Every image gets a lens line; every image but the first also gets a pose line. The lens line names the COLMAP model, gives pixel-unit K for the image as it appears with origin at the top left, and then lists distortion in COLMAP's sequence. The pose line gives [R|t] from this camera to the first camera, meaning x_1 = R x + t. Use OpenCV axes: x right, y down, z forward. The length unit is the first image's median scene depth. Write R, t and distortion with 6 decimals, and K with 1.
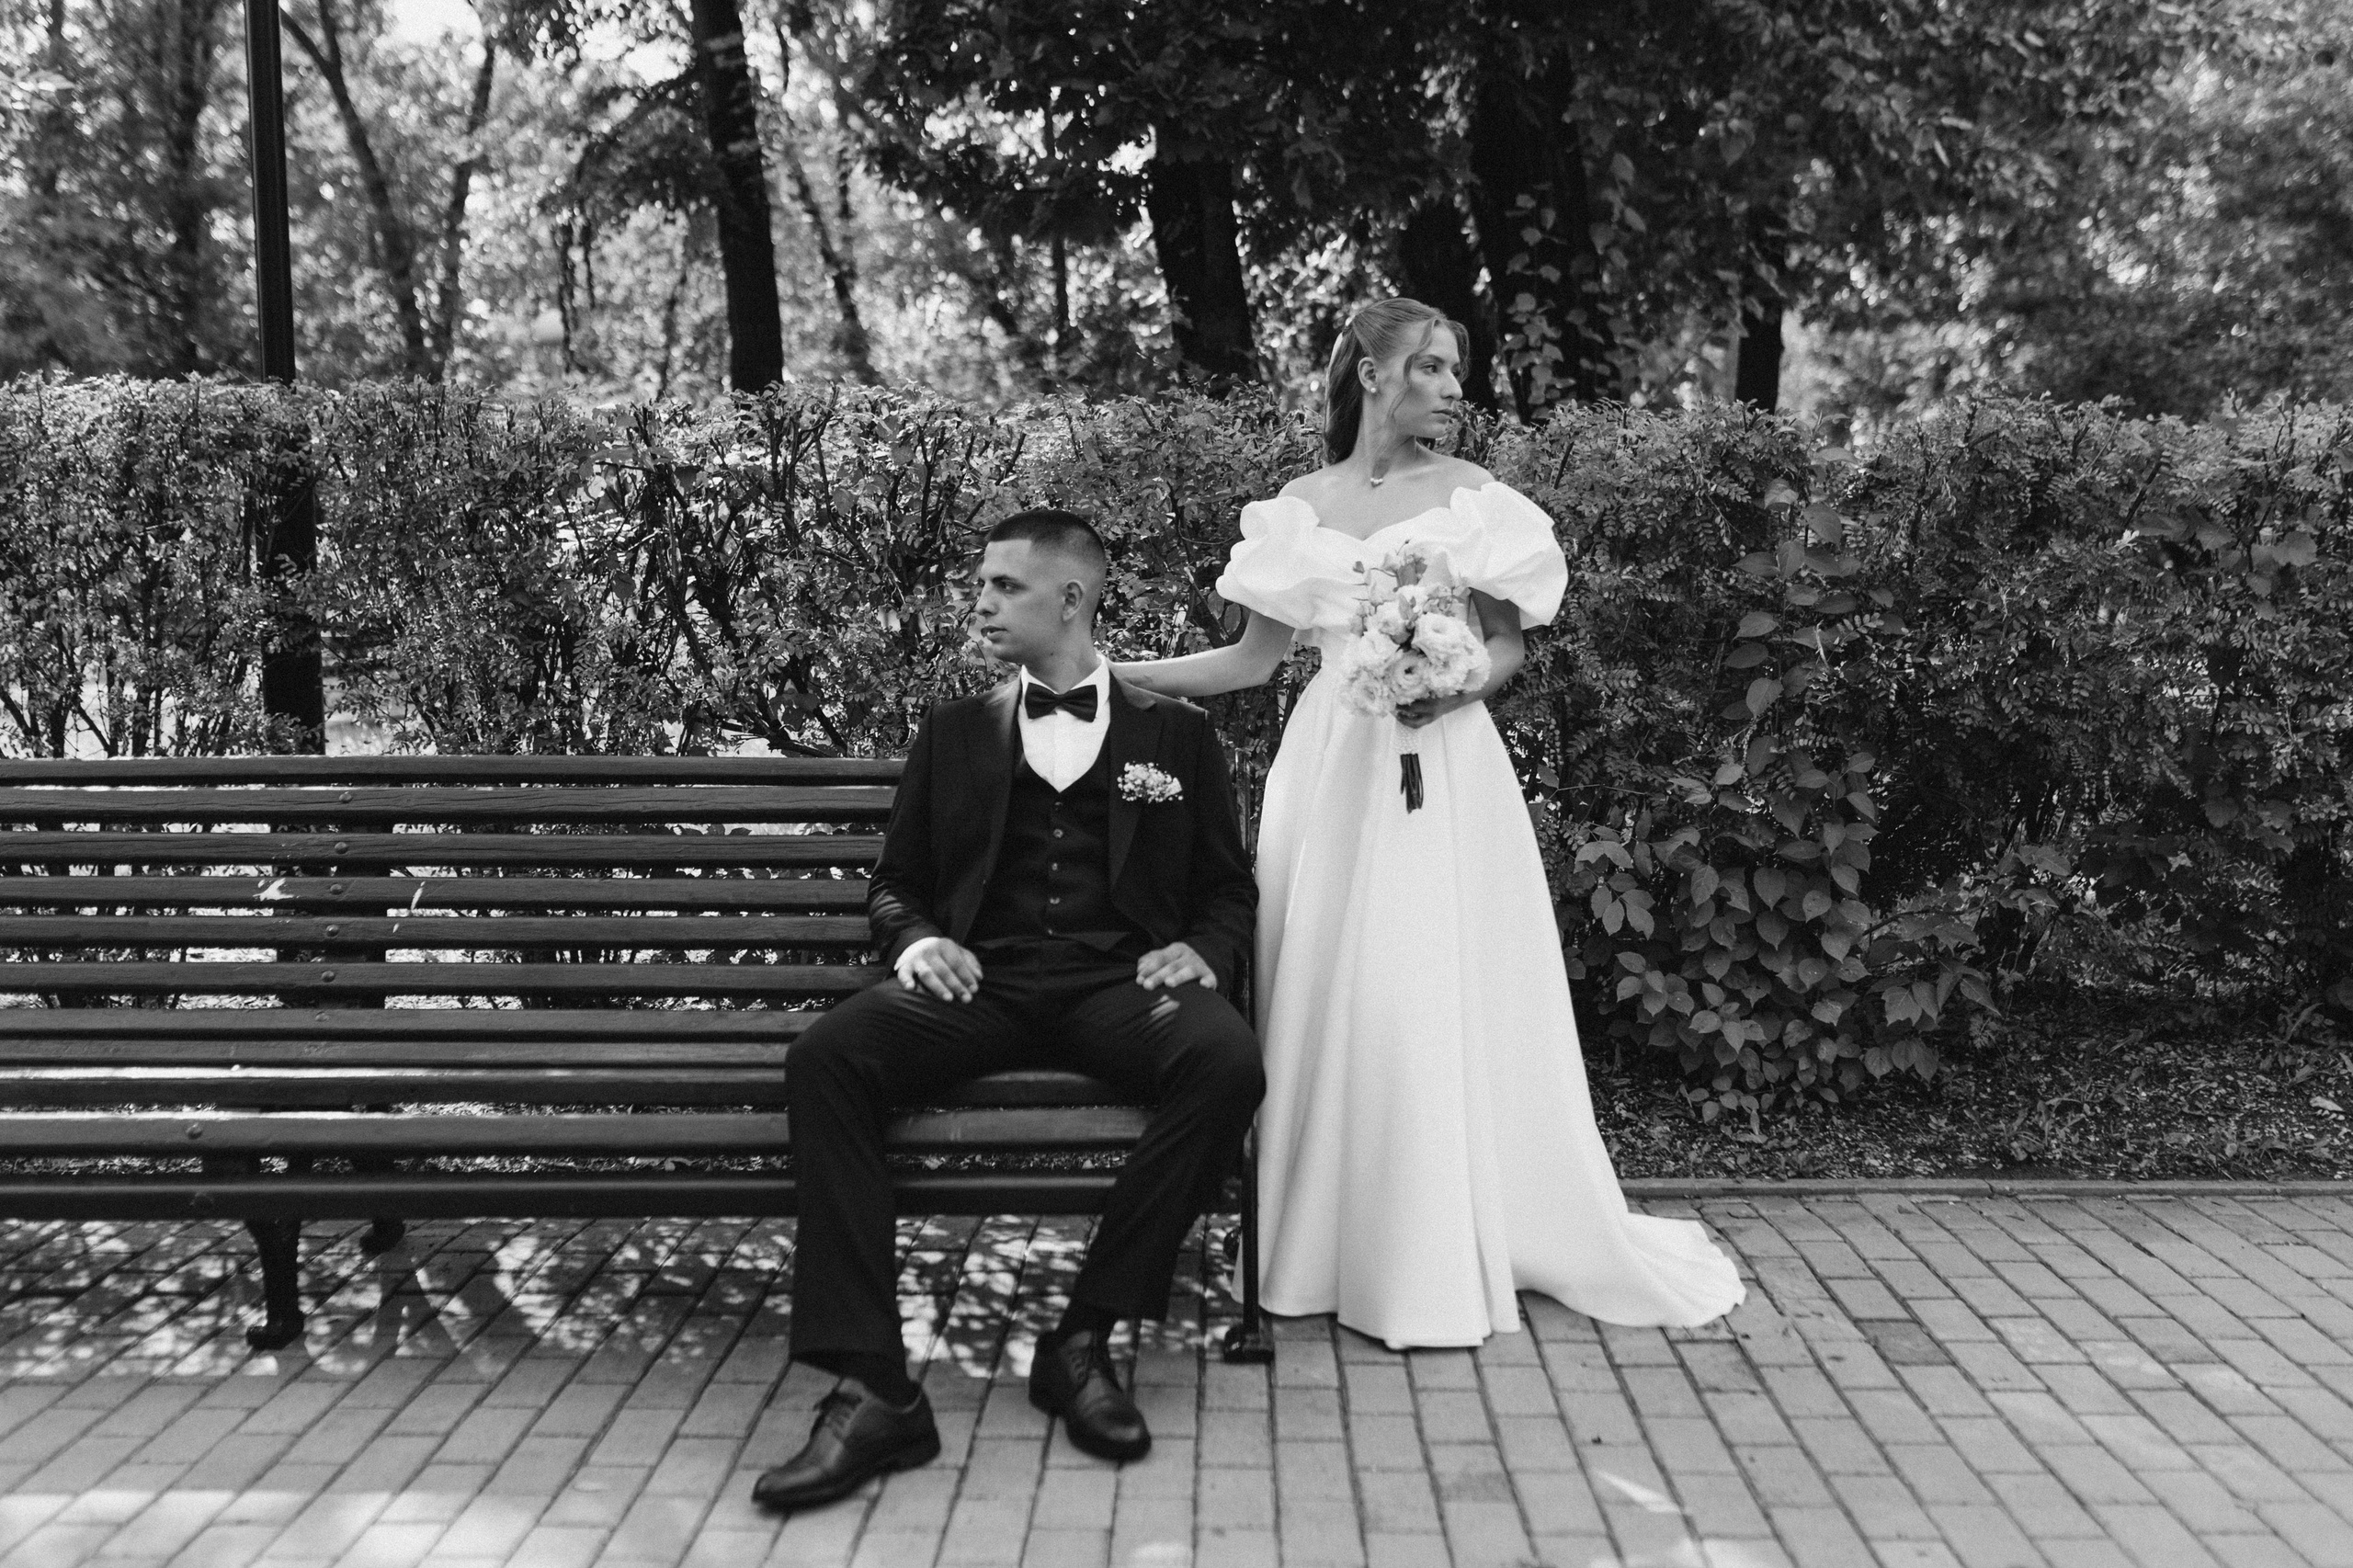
lens RADIAL K [[2381.5, 0, 1176.5], [0, 2381.5, 784.0], [0, 0, 1]] dist [-0.008088, -0.007095]
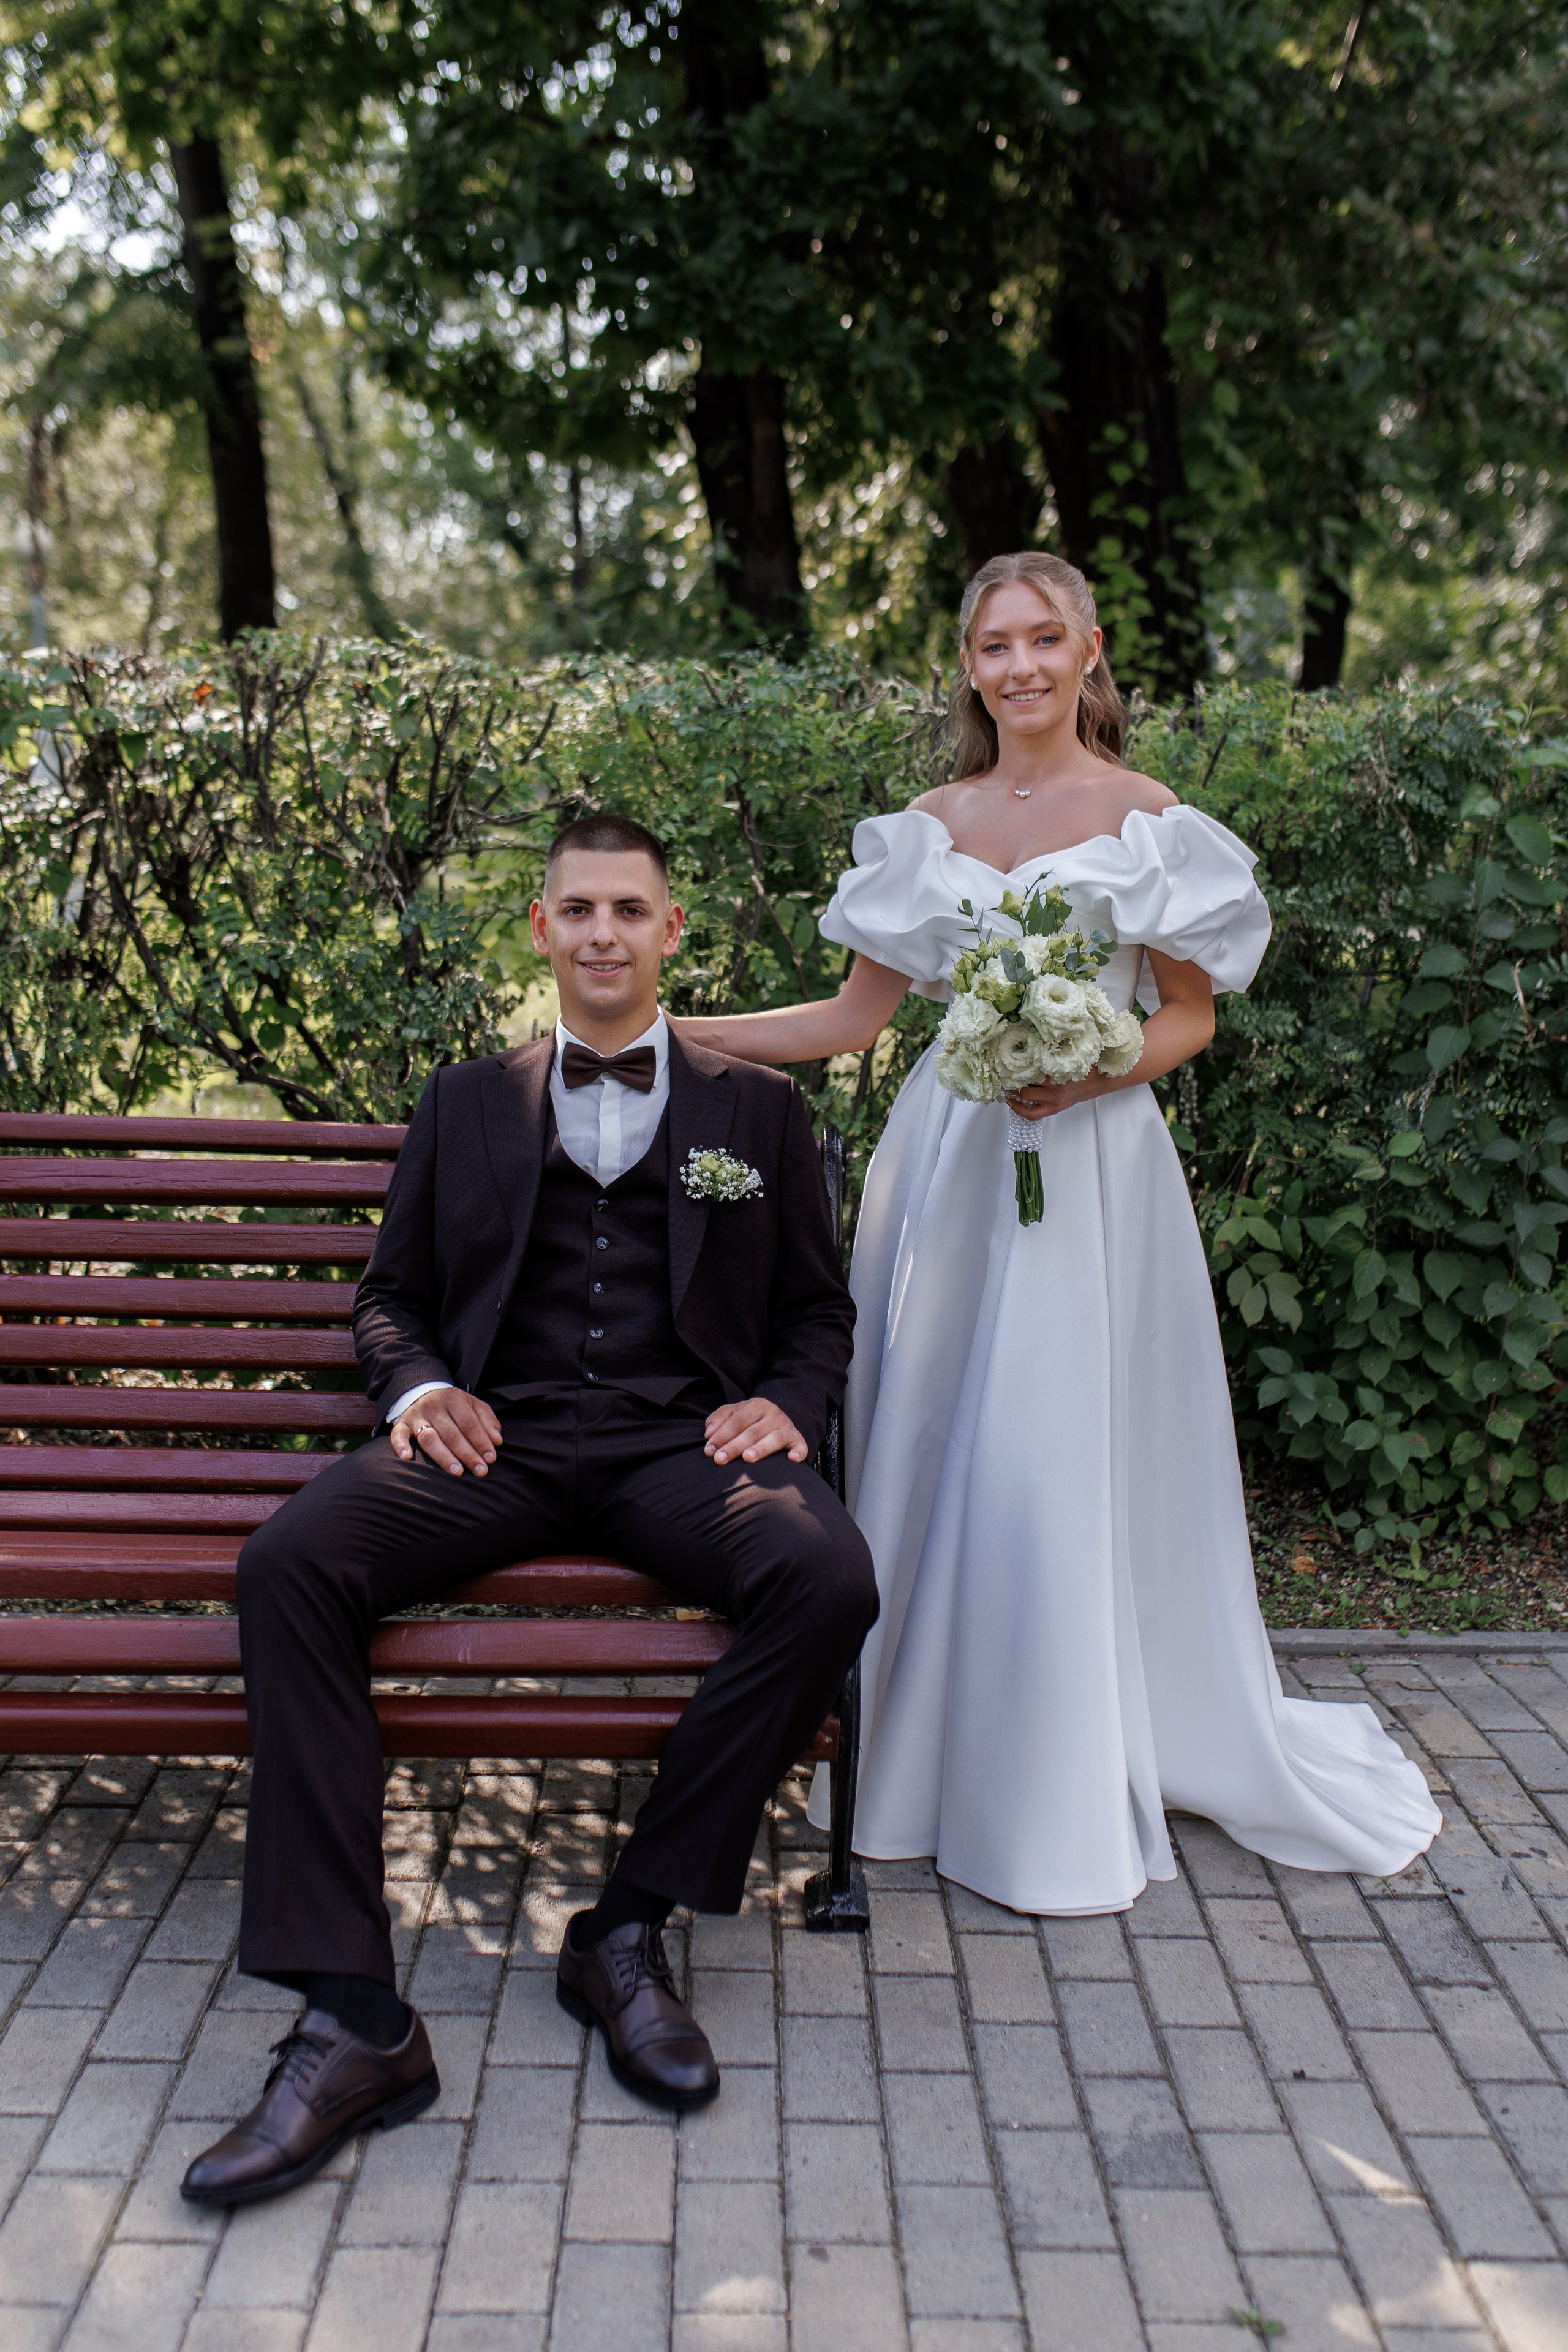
lens RADIAL K [[2384.6, 0, 766.9], [0, 2384.6, 1178.3], [0, 0, 1]] dist [0.002791, 0.002157]
pose [[0.999095, 0.019316, 0.037906, -0.020664], [-0.021739, 0.997676, 0.064570, -0.040805], [-0.036571, -0.065336, 0.997193, 0.182368]]
